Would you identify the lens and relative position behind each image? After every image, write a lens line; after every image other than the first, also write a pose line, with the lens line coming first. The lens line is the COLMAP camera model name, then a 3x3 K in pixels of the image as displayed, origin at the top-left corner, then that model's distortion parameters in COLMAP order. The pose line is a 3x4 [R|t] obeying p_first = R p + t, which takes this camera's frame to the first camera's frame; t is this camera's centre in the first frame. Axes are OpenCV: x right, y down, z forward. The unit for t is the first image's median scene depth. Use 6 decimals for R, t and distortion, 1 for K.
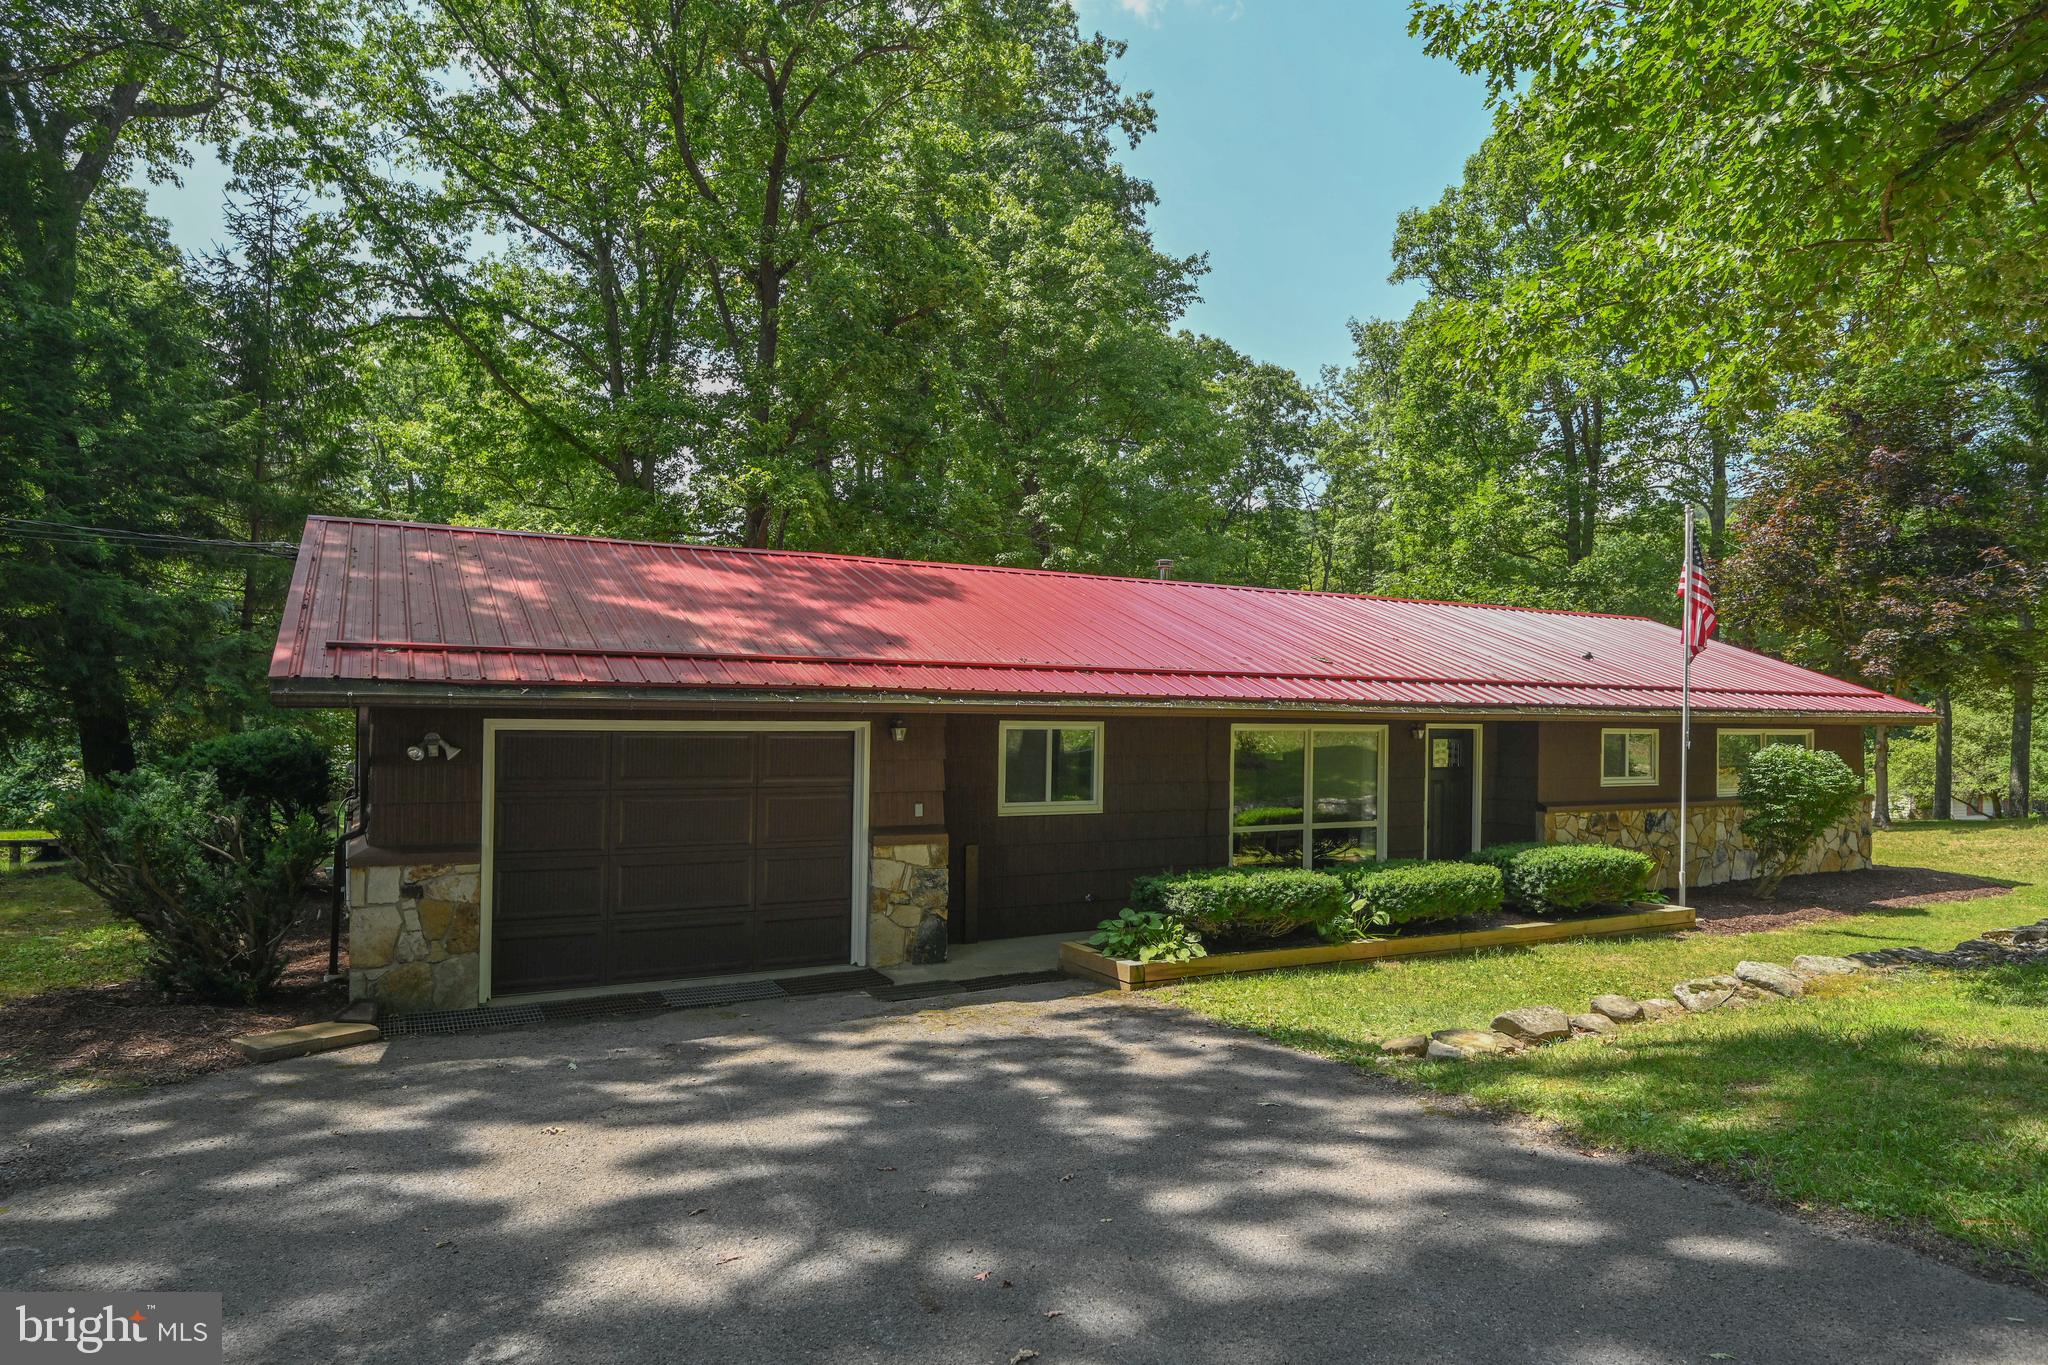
lens RADIAL K [[1186.2, 0, 1023.8], [0, 1186.2, 691.6], [0, 0, 1]] dist [-0.000251, -0.002288]
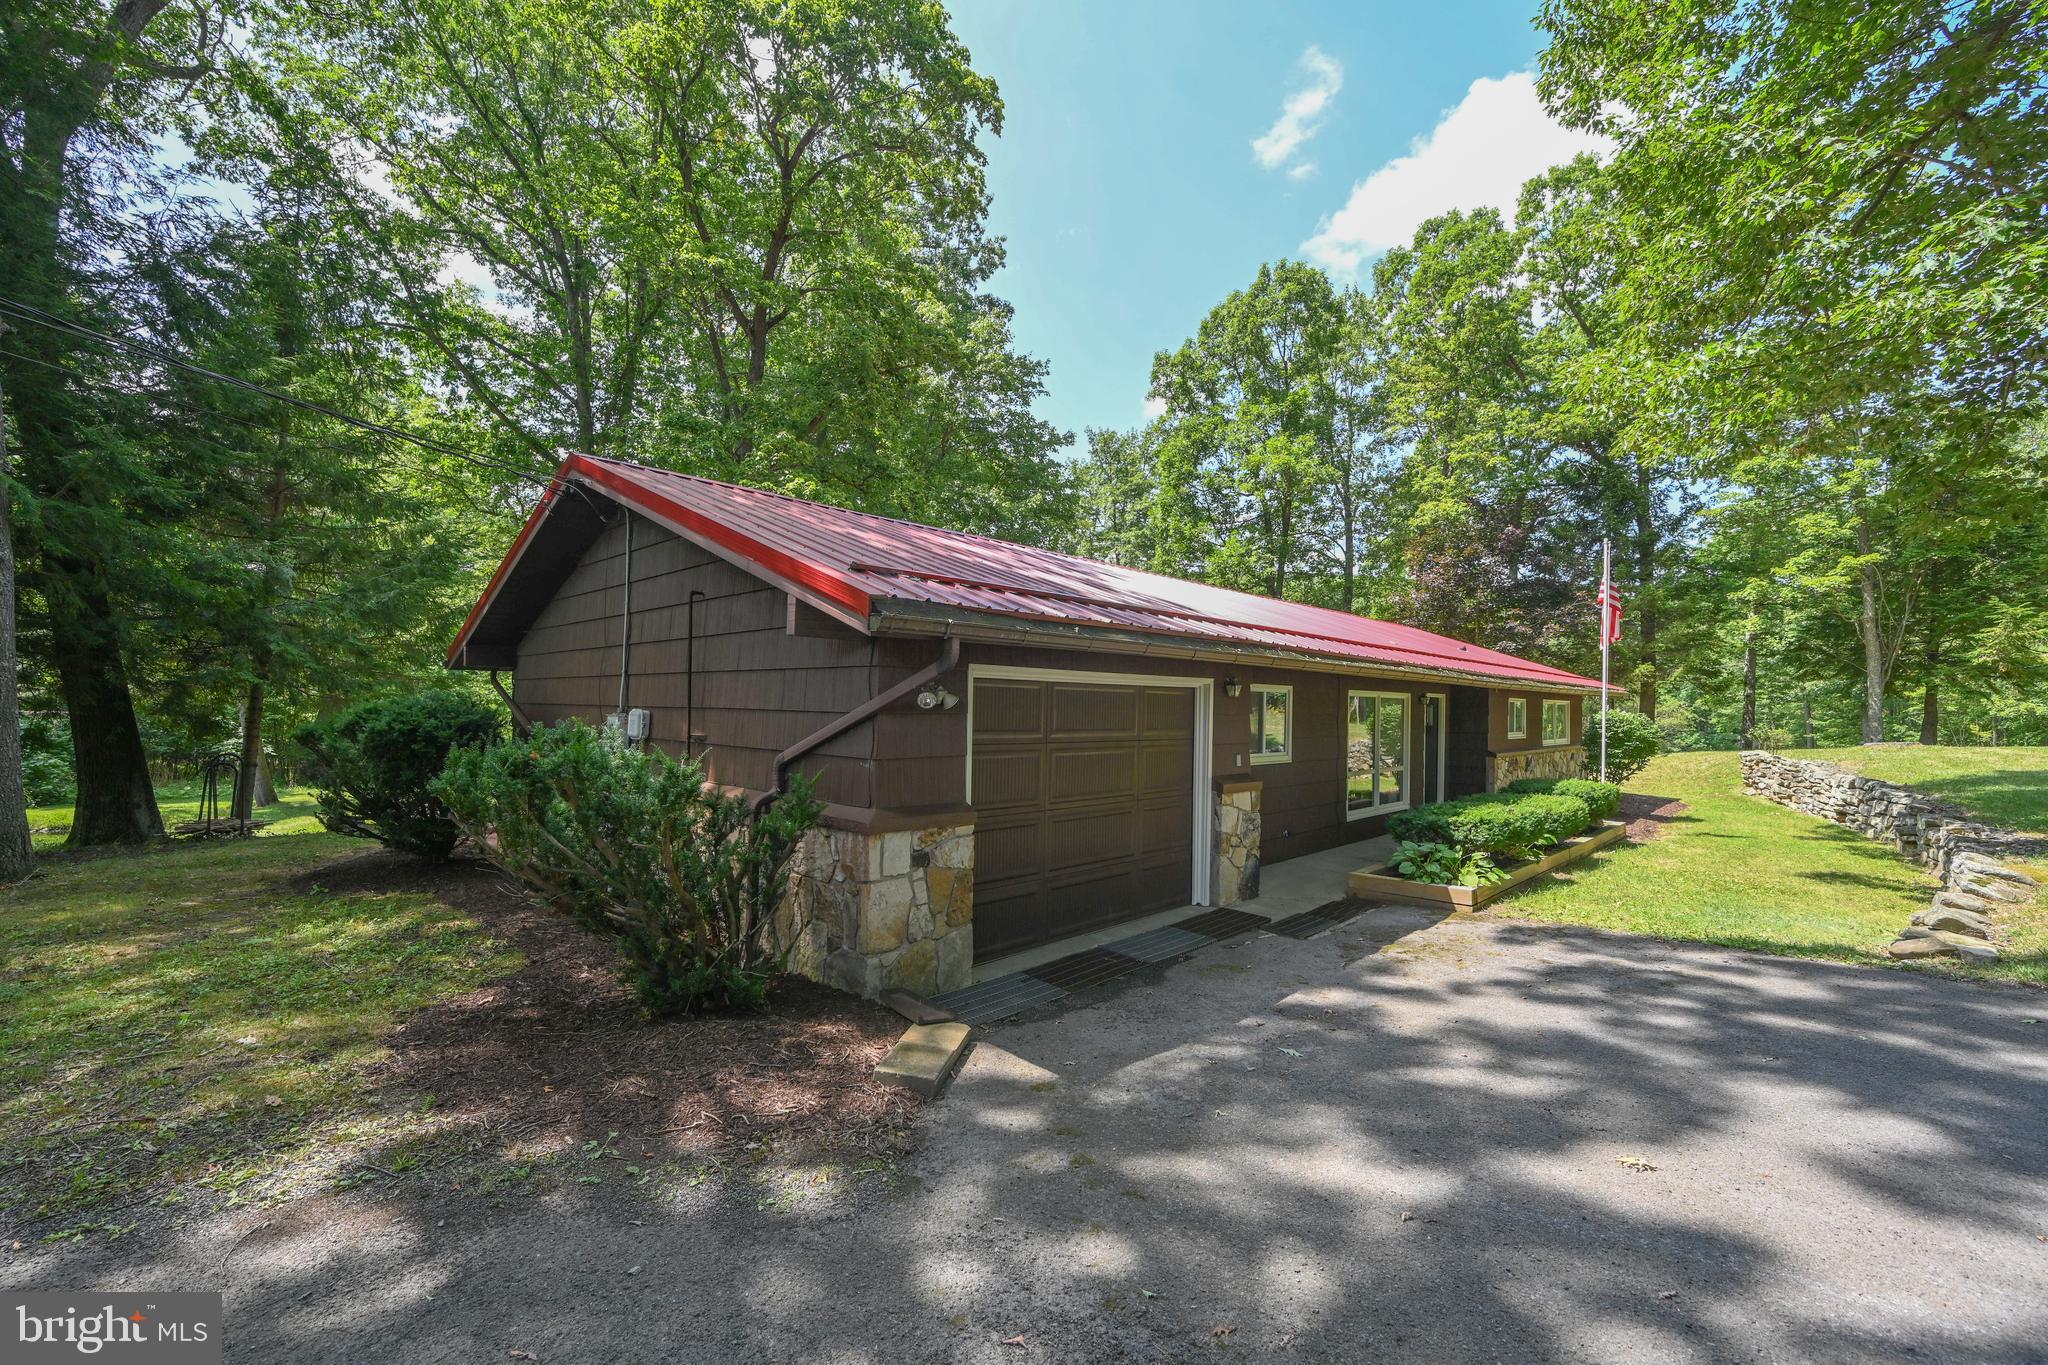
lens RADIAL K [[824.8, 0, 1022.2], [0, 824.8, 688.2], [0, 0, 1]] dist [-0.000483, 0.000392]
pose [[0.958626, 0.006338, 0.284599, -0.678564], [-0.006699, 0.999978, 0.000296, 0.046002], [-0.284591, -0.002190, 0.958647, 0.435350]]
